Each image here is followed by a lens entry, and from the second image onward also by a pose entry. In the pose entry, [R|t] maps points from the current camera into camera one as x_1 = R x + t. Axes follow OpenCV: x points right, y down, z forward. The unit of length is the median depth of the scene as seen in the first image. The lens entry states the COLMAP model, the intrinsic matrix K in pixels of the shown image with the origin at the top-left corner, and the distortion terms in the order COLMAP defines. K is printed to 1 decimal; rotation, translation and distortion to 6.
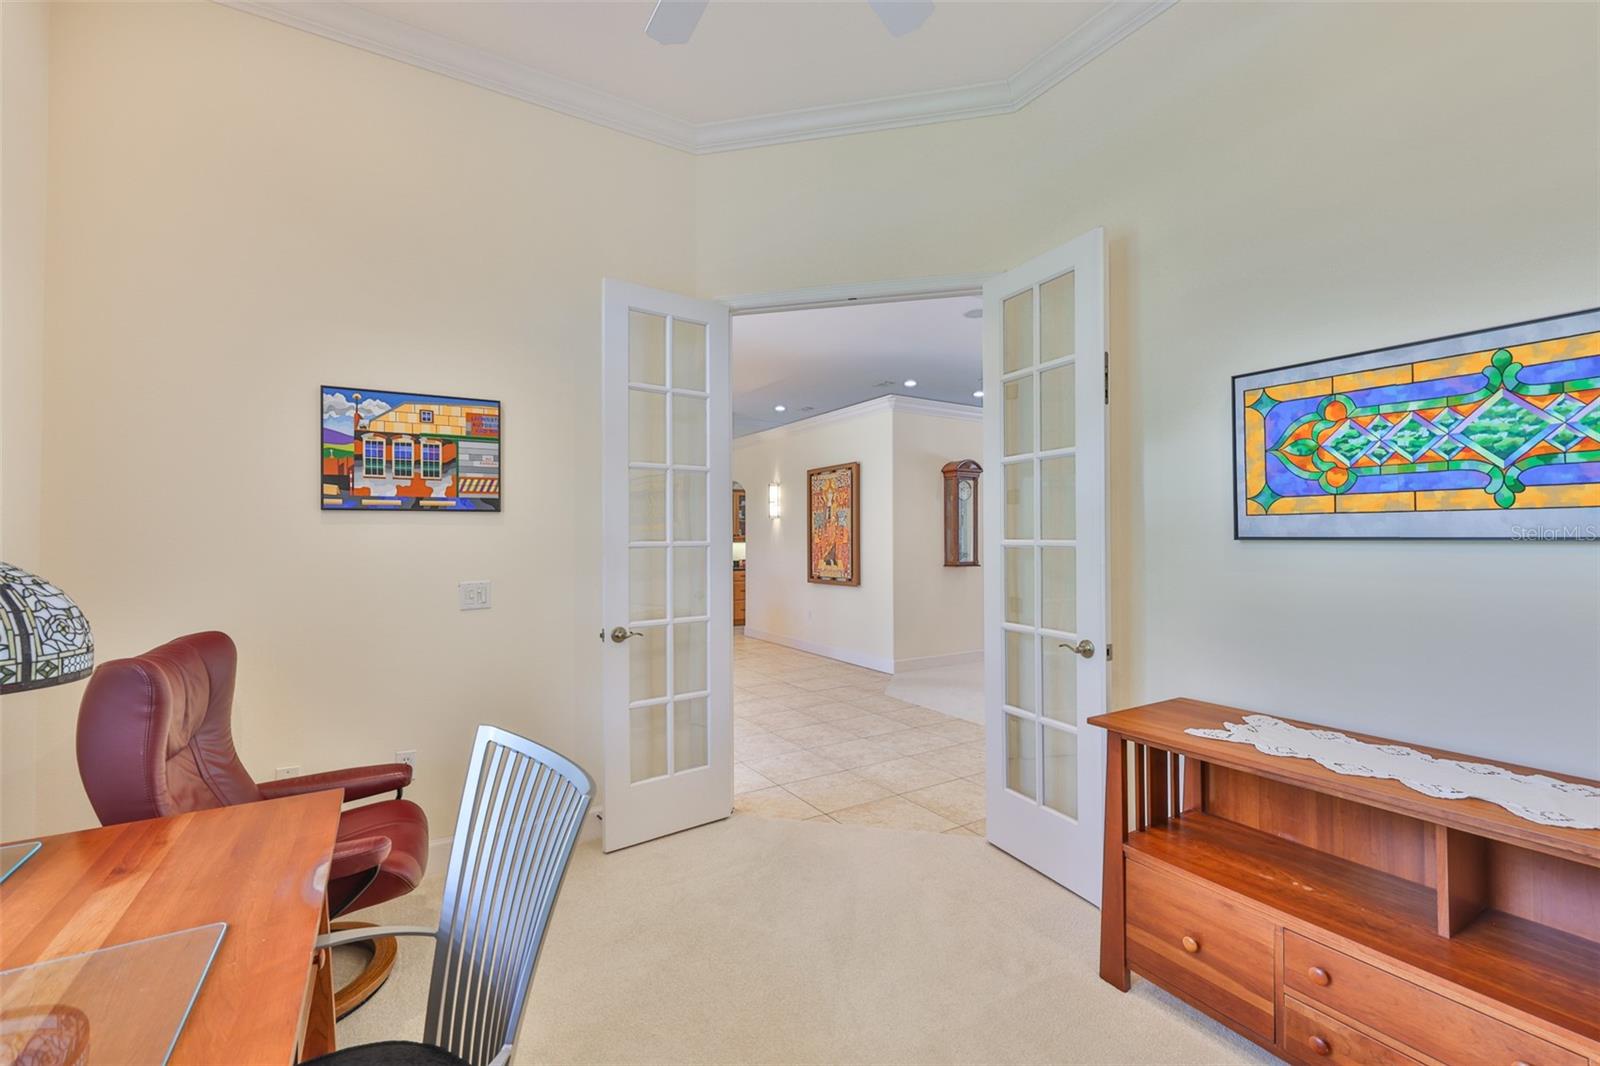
lens RADIAL K [[681.8, 0, 808.8], [0, 681.8, 542.2], [0, 0, 1]] dist [-0.000850, -0.000238]
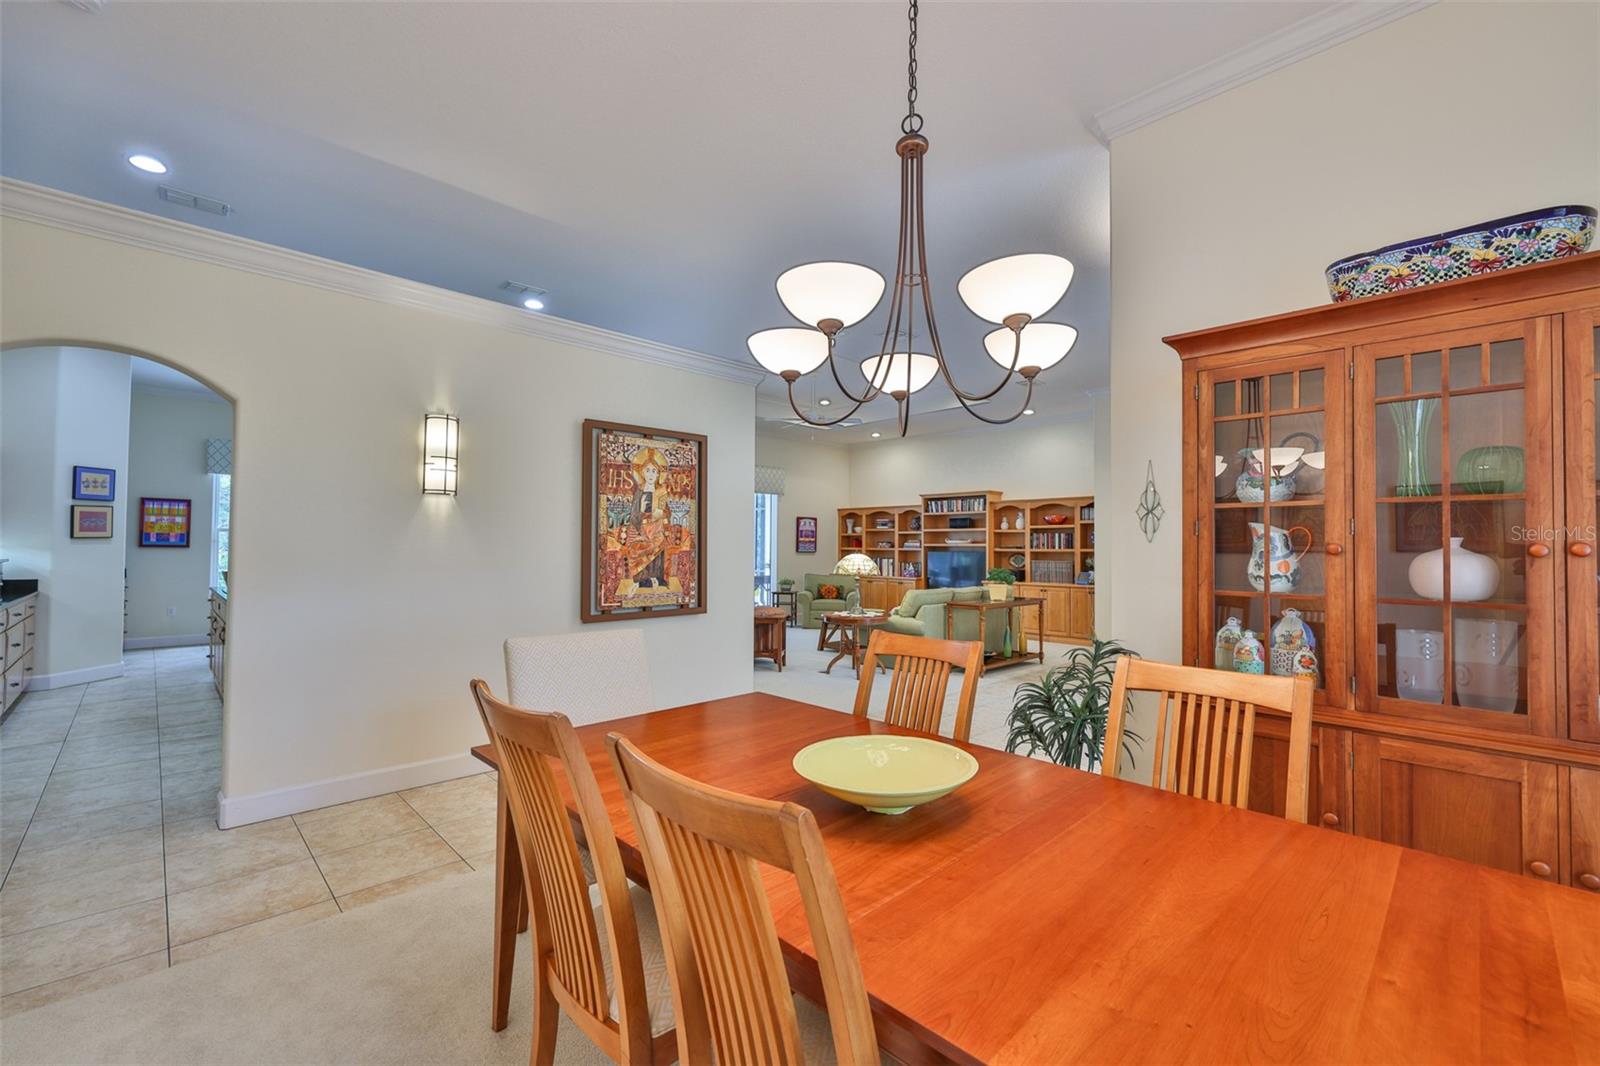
lens RADIAL K [[663.3, 0, 830.8], [0, 663.3, 541.6], [0, 0, 1]] dist [0.001790, 0.000038]
pose [[-0.245284, 0.011077, 0.969388, -0.594087], [-0.000435, 0.999933, -0.011537, -0.000484], [-0.969451, -0.003251, -0.245263, 0.989659]]
